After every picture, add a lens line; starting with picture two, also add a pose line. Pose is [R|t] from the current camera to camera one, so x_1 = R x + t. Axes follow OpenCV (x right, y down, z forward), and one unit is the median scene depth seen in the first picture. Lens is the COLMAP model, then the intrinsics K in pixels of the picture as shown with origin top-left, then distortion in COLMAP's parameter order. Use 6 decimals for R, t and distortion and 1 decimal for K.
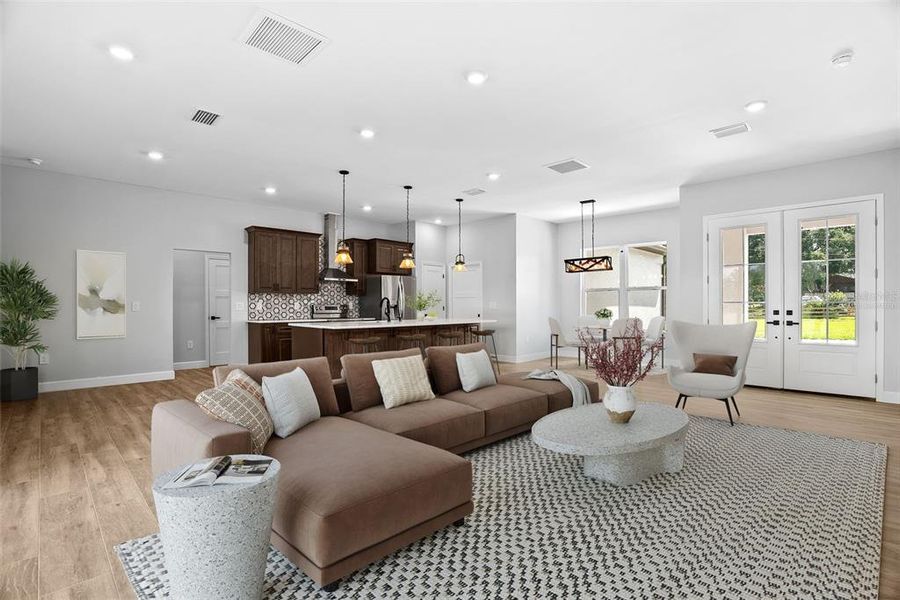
lens RADIAL K [[420.3, 0, 447.1], [0, 420.3, 302.3], [0, 0, 1]] dist [-0.023498, 0.000346]
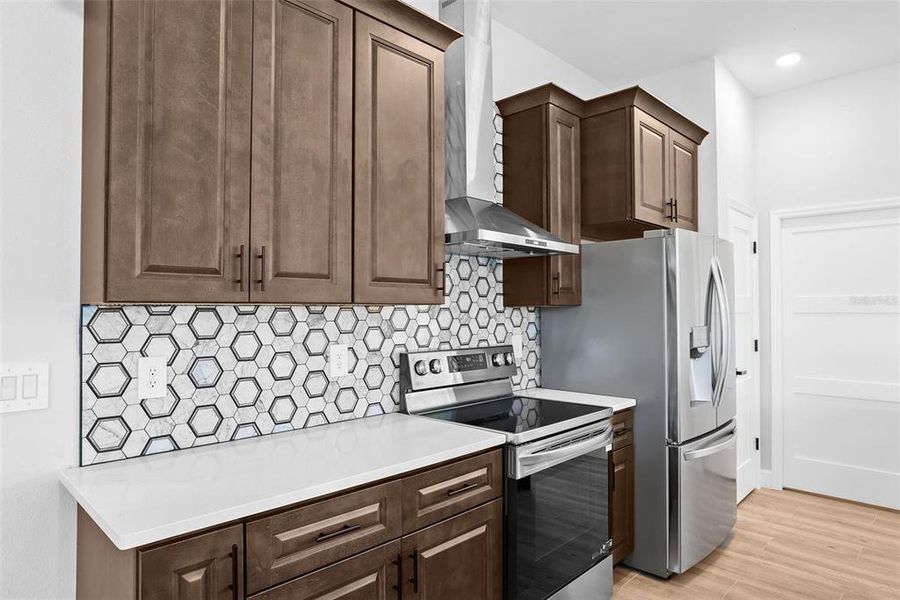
lens RADIAL K [[534.6, 0, 458.7], [0, 534.6, 298.2], [0, 0, 1]] dist [-0.027421, -0.000032]
pose [[0.999625, 0.005052, 0.026923, -0.307918], [-0.004763, 0.999930, -0.010787, -0.021314], [-0.026975, 0.010655, 0.999579, 0.731376]]
